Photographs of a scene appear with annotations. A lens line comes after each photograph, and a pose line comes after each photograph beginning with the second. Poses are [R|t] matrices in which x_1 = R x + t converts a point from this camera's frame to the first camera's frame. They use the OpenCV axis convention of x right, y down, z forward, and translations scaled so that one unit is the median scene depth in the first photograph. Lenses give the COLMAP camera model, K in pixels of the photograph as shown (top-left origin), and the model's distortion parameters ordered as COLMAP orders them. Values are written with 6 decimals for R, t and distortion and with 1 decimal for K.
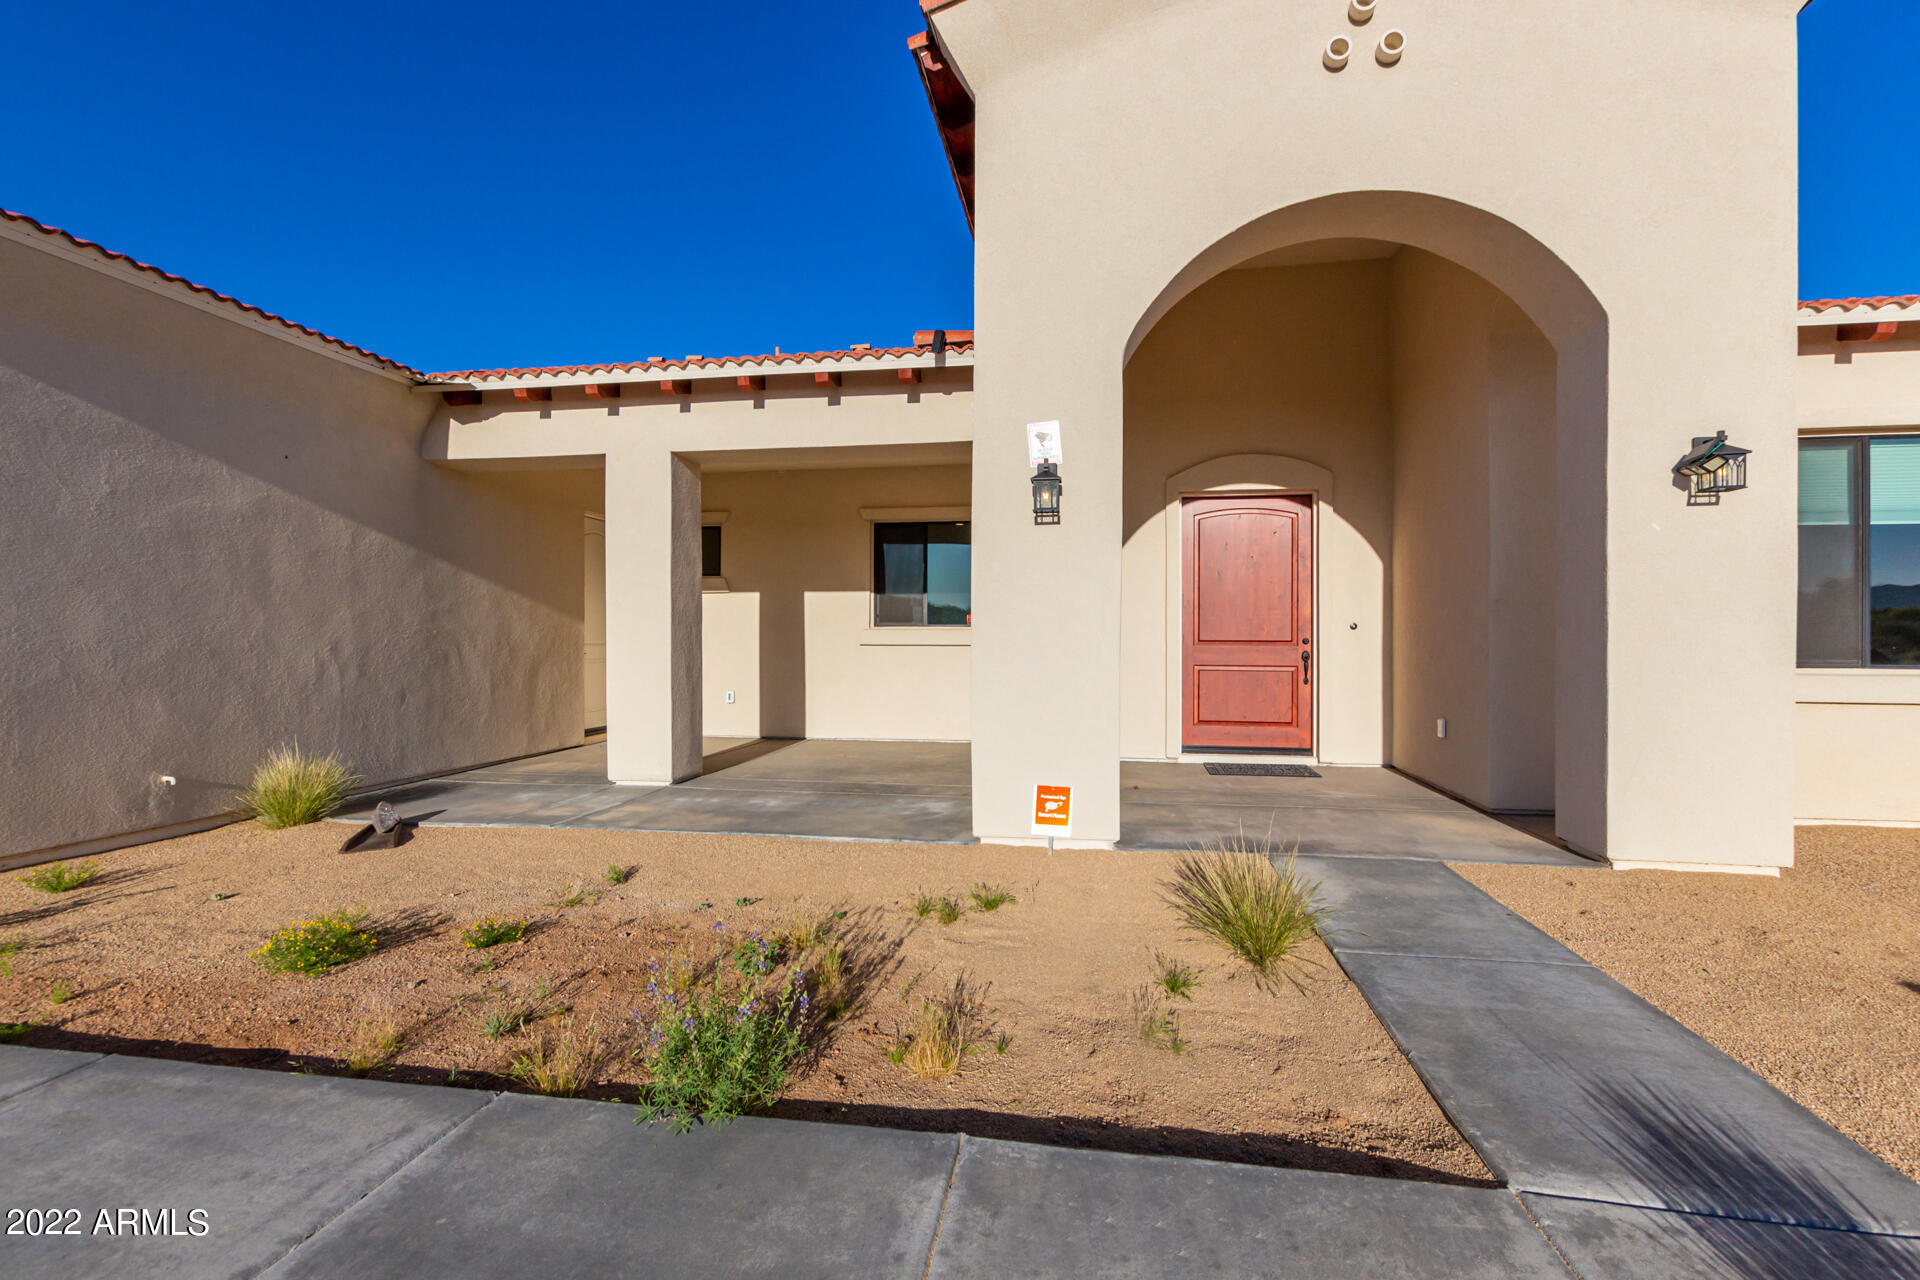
lens RADIAL K [[878.7, 0, 962.3], [0, 878.7, 638.9], [0, 0, 1]] dist [0.003365, -0.004079]
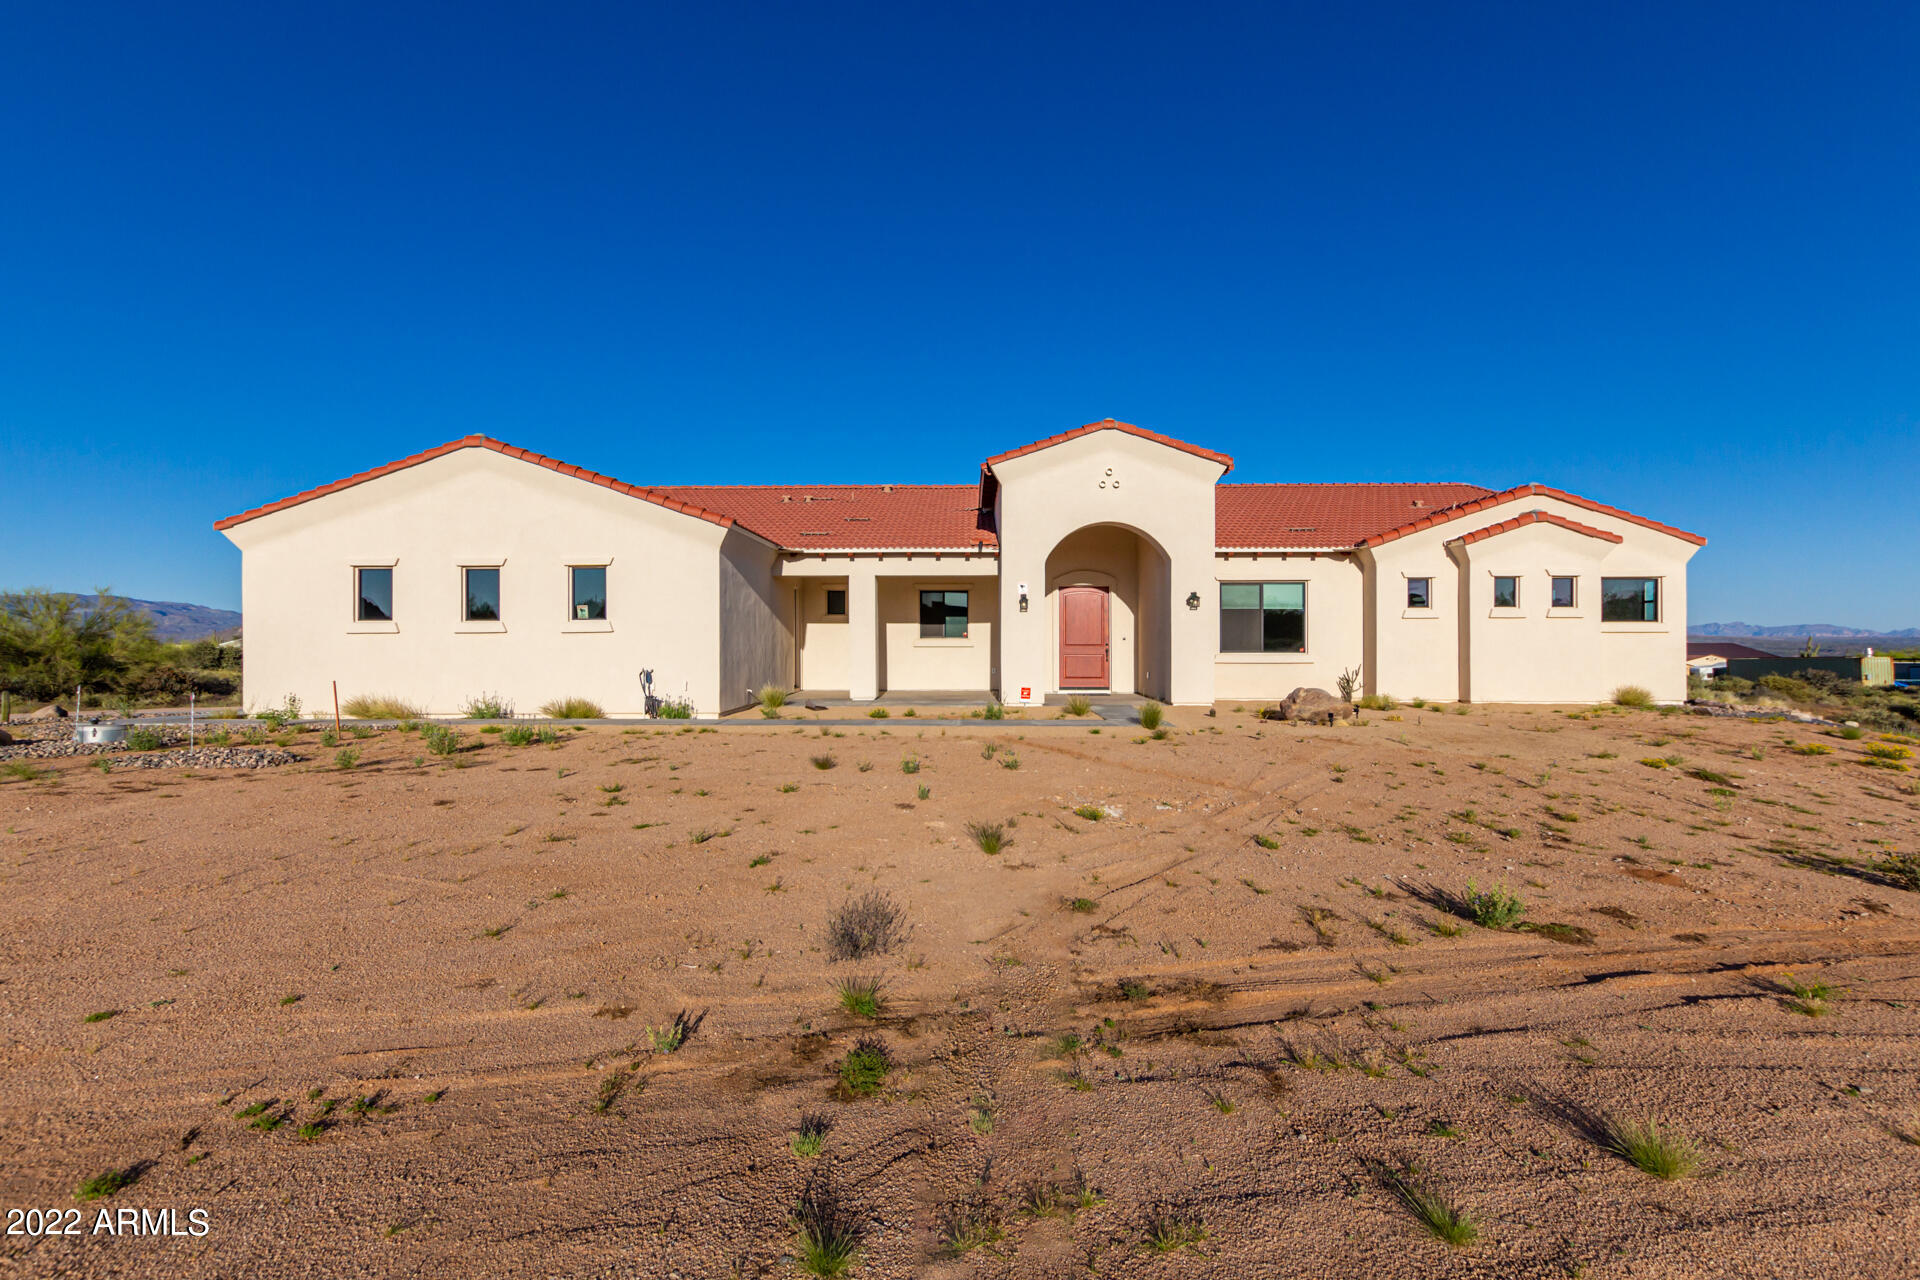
lens RADIAL K [[878.7, 0, 958.3], [0, 878.7, 634.8], [0, 0, 1]] dist [0.003365, -0.004079]
pose [[0.989144, -0.004274, 0.146888, -0.467928], [0.005188, 0.999969, -0.005841, -0.015698], [-0.146858, 0.006540, 0.989136, -1.669201]]
